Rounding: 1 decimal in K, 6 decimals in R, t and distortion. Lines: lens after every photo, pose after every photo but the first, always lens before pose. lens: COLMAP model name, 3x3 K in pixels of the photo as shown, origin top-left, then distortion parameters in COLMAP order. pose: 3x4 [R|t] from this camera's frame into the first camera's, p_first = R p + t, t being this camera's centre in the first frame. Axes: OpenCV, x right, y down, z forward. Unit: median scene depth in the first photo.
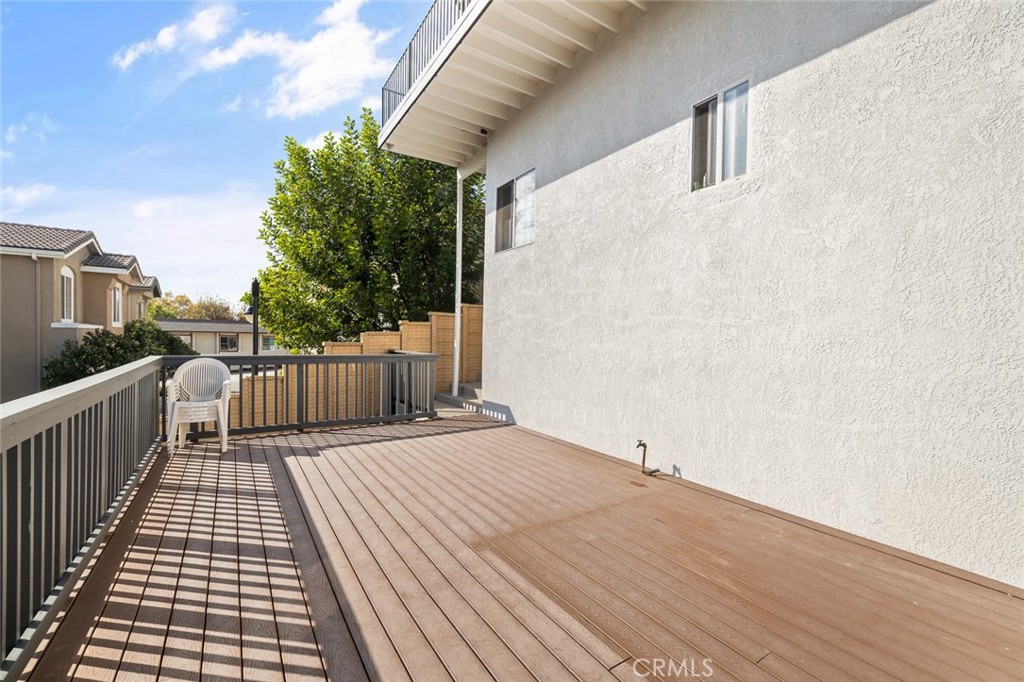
lens RADIAL K [[425.8, 0, 508.5], [0, 425.8, 342.6], [0, 0, 1]] dist [0.000430, 0.000260]
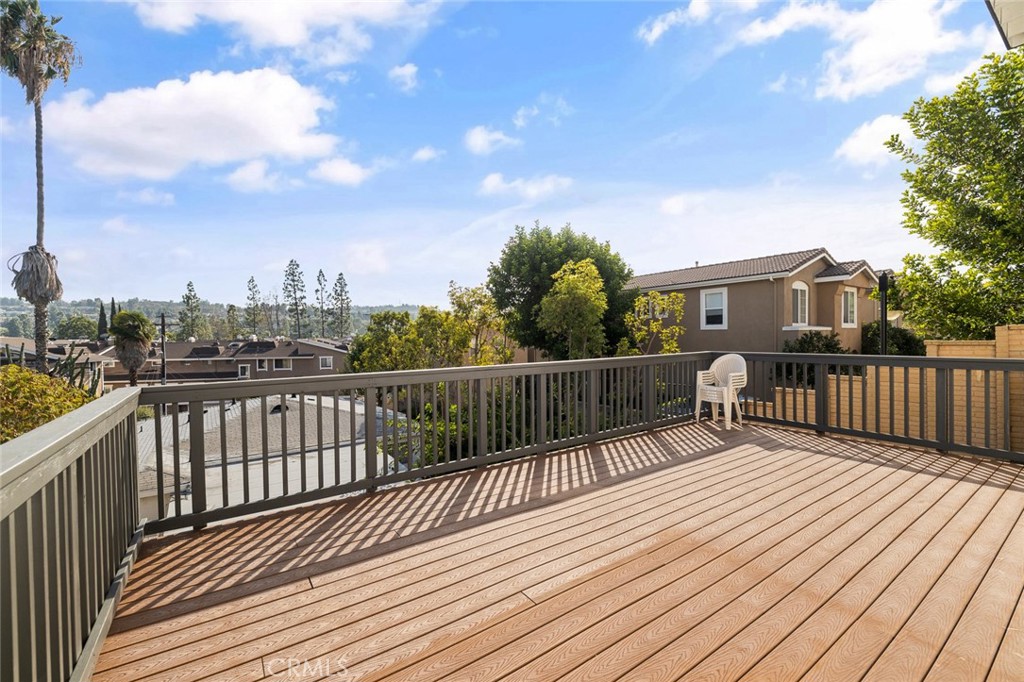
lens RADIAL K [[433.8, 0, 515.3], [0, 433.8, 331.4], [0, 0, 1]] dist [0.000181, 0.000068]
pose [[0.041978, -0.025860, -0.998784, 0.305628], [-0.001469, 0.999662, -0.025944, 0.003617], [0.999117, 0.002556, 0.041926, 0.182292]]
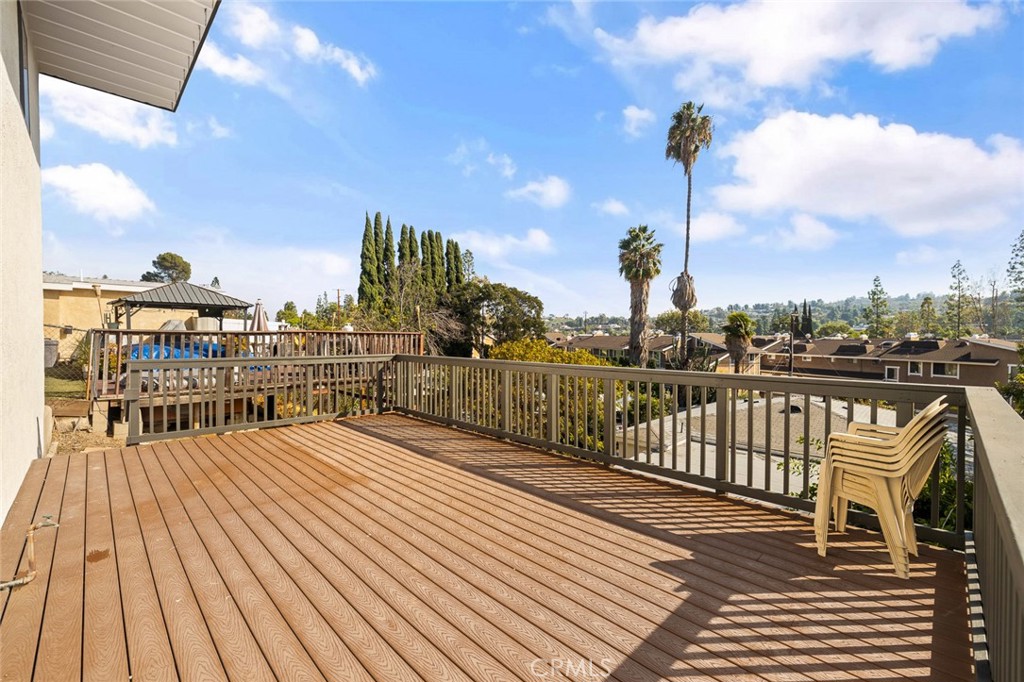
lens RADIAL K [[425.8, 0, 508.5], [0, 425.8, 342.6], [0, 0, 1]] dist [0.000430, 0.000260]
pose [[-0.979157, -0.014471, -0.202590, -0.079960], [-0.020311, 0.999435, 0.026776, -0.014702], [0.202088, 0.030333, -0.978898, 0.790260]]
